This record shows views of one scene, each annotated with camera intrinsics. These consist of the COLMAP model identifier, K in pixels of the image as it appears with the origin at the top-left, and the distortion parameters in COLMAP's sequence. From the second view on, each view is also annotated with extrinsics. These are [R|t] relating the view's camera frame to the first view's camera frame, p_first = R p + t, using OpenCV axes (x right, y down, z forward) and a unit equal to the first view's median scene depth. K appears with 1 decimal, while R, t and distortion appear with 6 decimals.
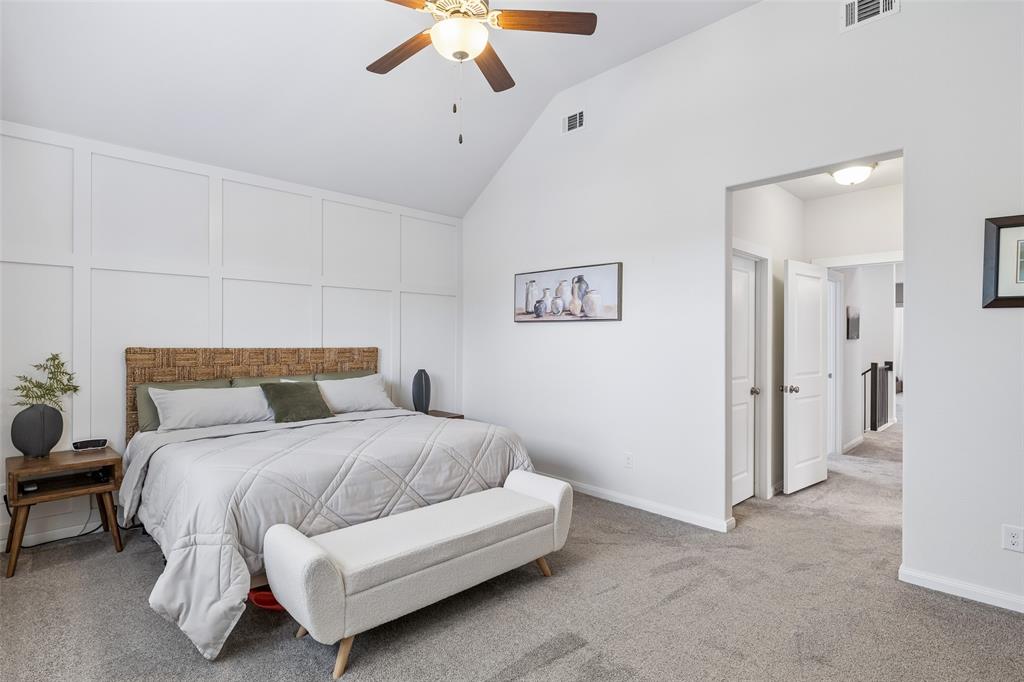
lens RADIAL K [[509.4, 0, 513.5], [0, 509.4, 337.8], [0, 0, 1]] dist [0.000592, 0.000481]
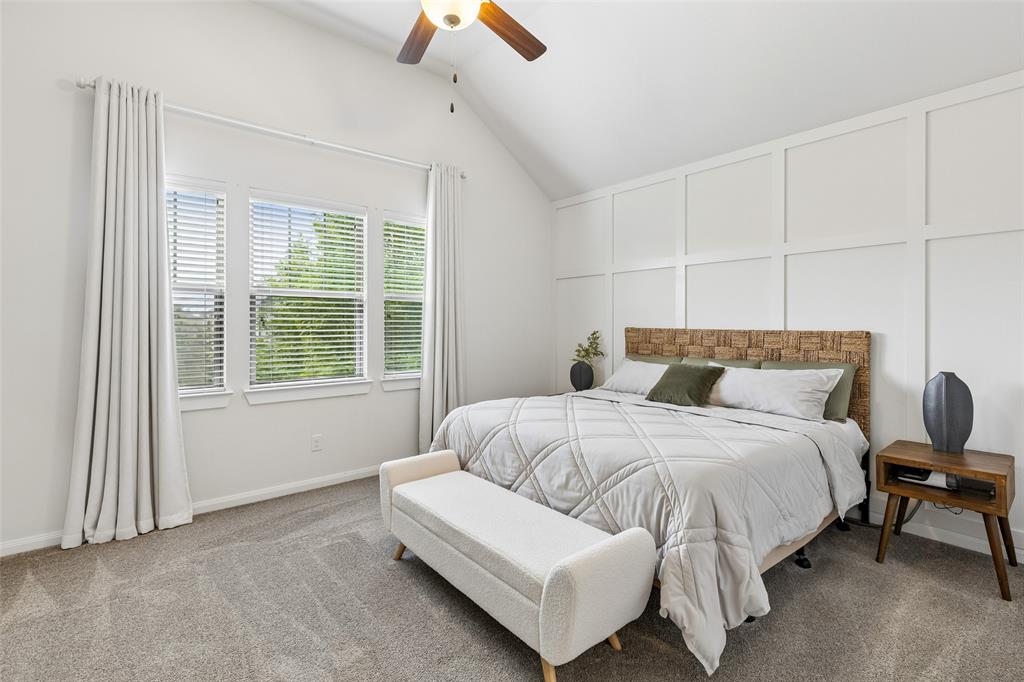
lens RADIAL K [[465.4, 0, 513.7], [0, 465.4, 316.5], [0, 0, 1]] dist [-0.000038, -0.000037]
pose [[-0.065929, -0.018930, -0.997645, 0.526583], [0.003077, 0.999811, -0.019175, 0.013606], [0.997820, -0.004334, -0.065858, 0.809179]]
